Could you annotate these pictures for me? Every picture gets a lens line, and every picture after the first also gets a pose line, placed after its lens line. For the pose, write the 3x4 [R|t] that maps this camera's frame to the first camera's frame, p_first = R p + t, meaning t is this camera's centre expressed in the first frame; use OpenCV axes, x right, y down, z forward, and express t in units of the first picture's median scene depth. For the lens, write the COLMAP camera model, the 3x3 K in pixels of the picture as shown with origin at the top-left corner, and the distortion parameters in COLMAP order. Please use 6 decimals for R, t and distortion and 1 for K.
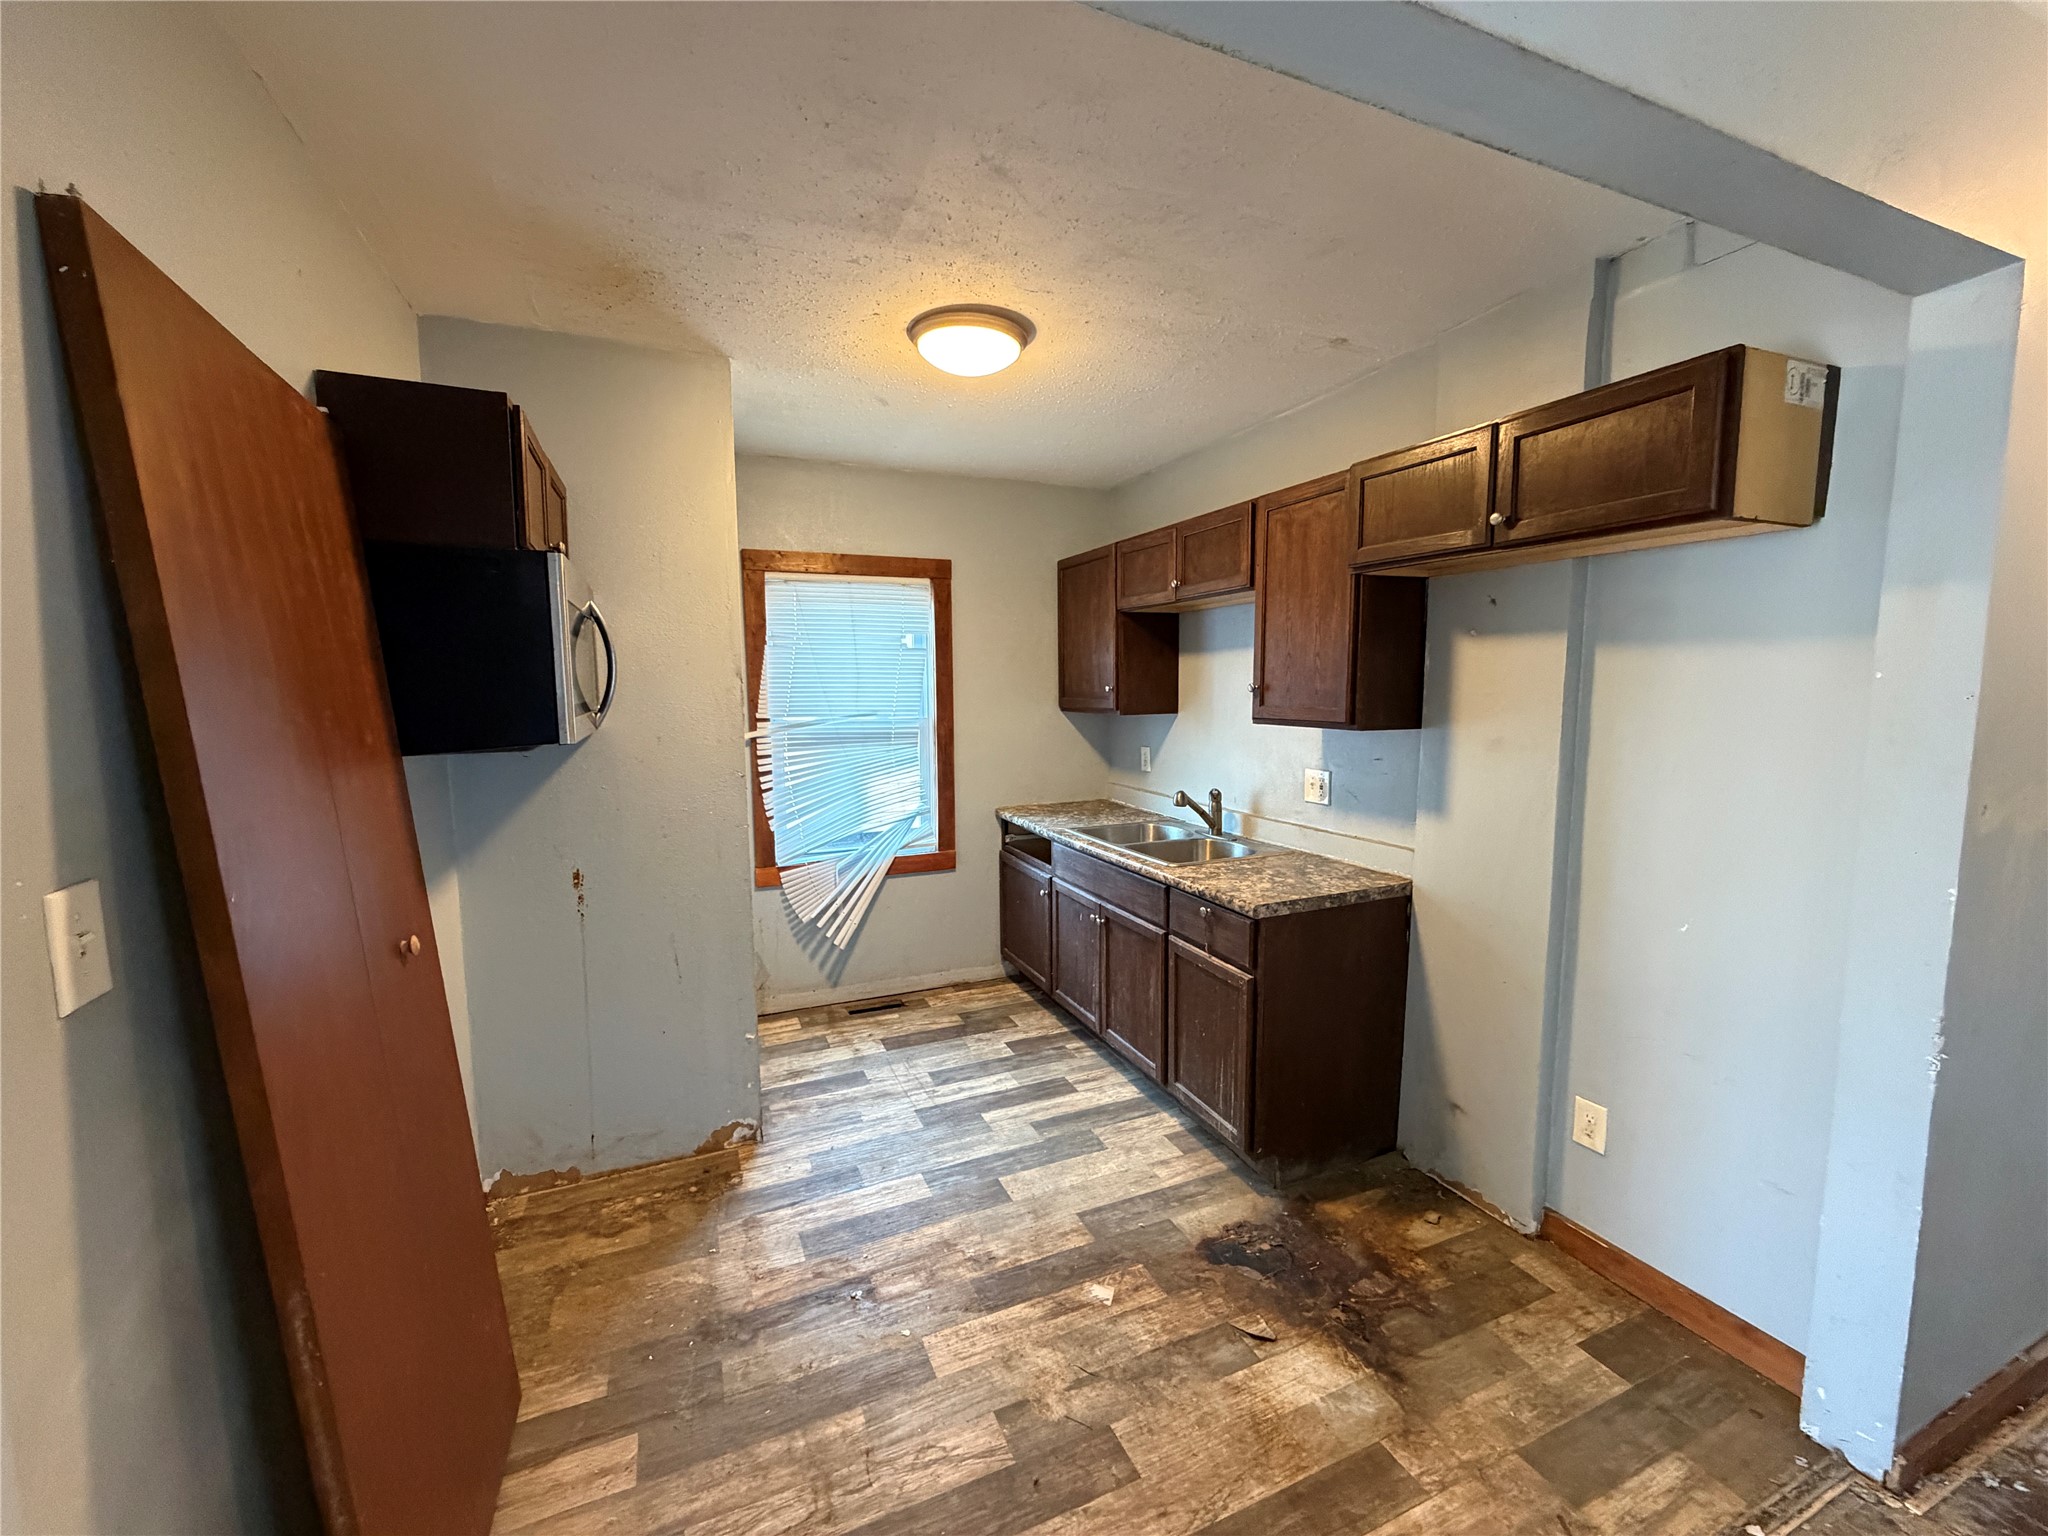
lens RADIAL K [[812.1, 0, 1012.7], [0, 812.1, 766.6], [0, 0, 1]] dist [-0.000446, 0.000378]
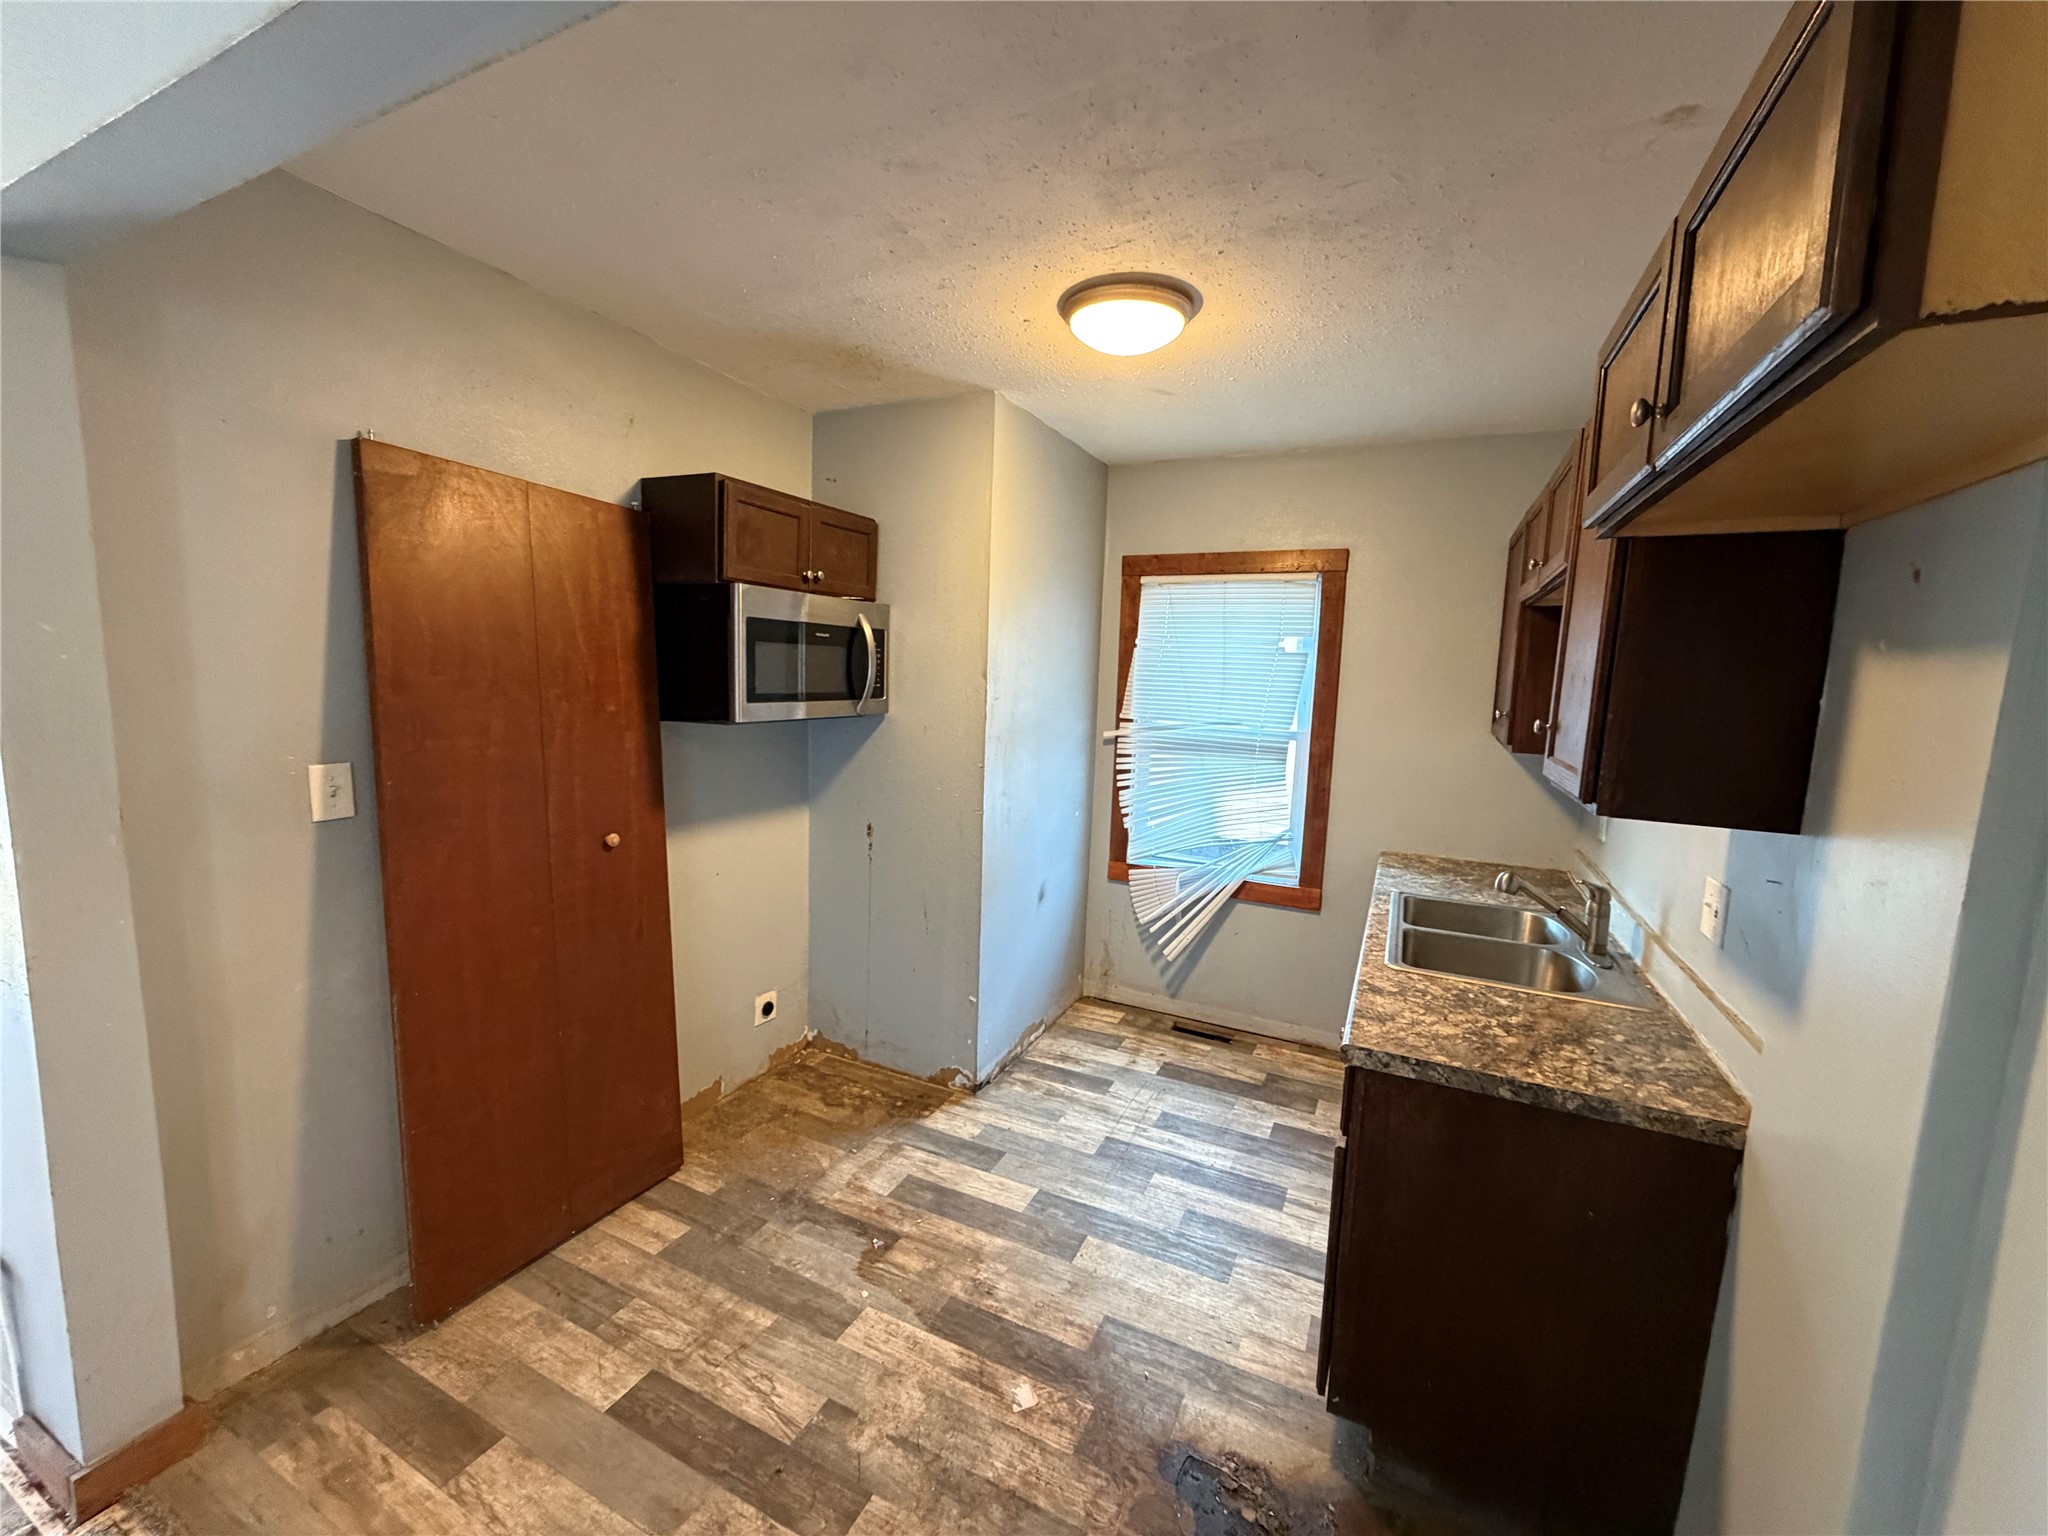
lens RADIAL K [[812.1, 0, 1025.8], [0, 812.1, 767.1], [0, 0, 1]] dist [-0.000446, 0.000378]
pose [[0.659836, 0.120584, -0.741671, 0.568029], [-0.117427, 0.991460, 0.056726, -0.062133], [0.742178, 0.049662, 0.668361, 0.320038]]
